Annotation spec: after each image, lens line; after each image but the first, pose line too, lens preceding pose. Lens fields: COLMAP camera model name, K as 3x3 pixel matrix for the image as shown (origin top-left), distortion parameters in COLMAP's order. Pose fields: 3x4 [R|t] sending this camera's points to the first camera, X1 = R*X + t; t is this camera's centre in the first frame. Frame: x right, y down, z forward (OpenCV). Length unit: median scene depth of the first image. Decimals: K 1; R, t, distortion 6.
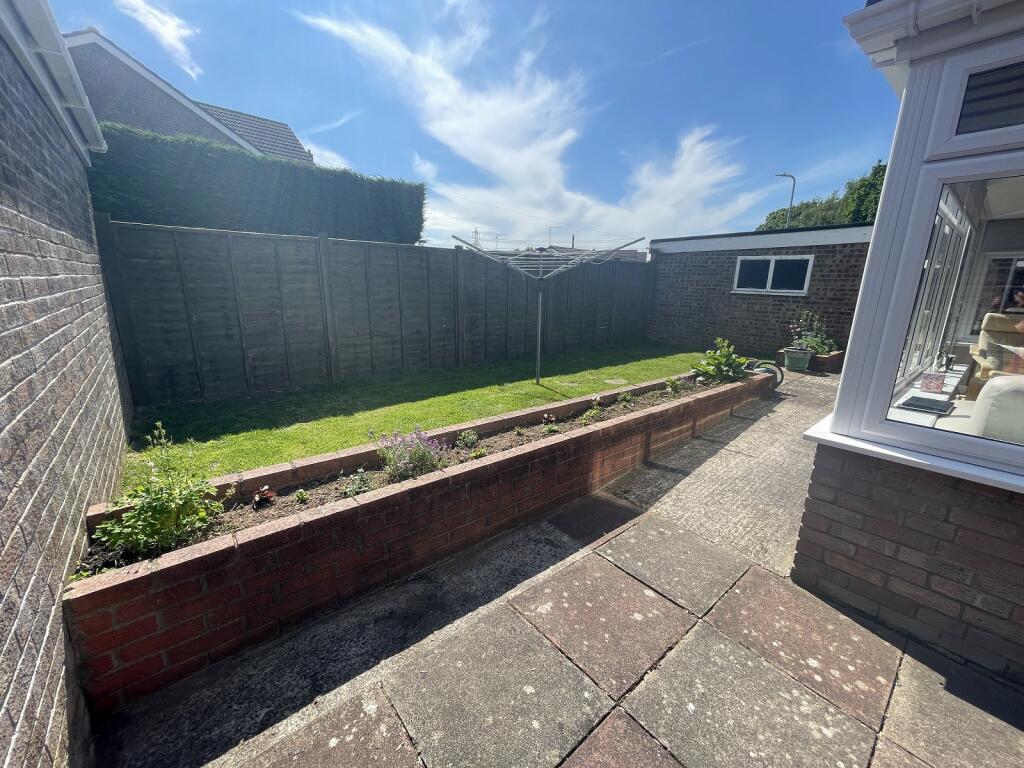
lens RADIAL K [[415.9, 0, 512.6], [0, 415.9, 384.7], [0, 0, 1]] dist [0.013927, 0.001855]
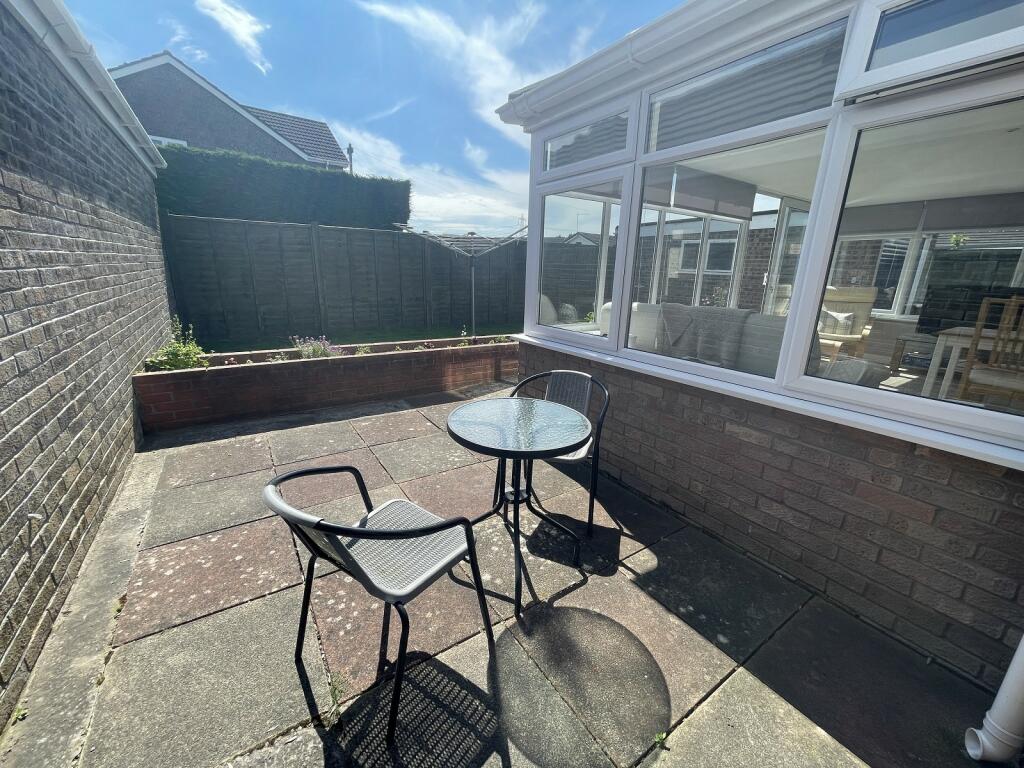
lens RADIAL K [[415.9, 0, 509.7], [0, 415.9, 386.6], [0, 0, 1]] dist [0.013927, 0.001855]
pose [[0.993475, 0.036810, -0.107942, 0.336301], [-0.033252, 0.998848, 0.034587, 0.102175], [0.109091, -0.030772, 0.993555, -0.288882]]
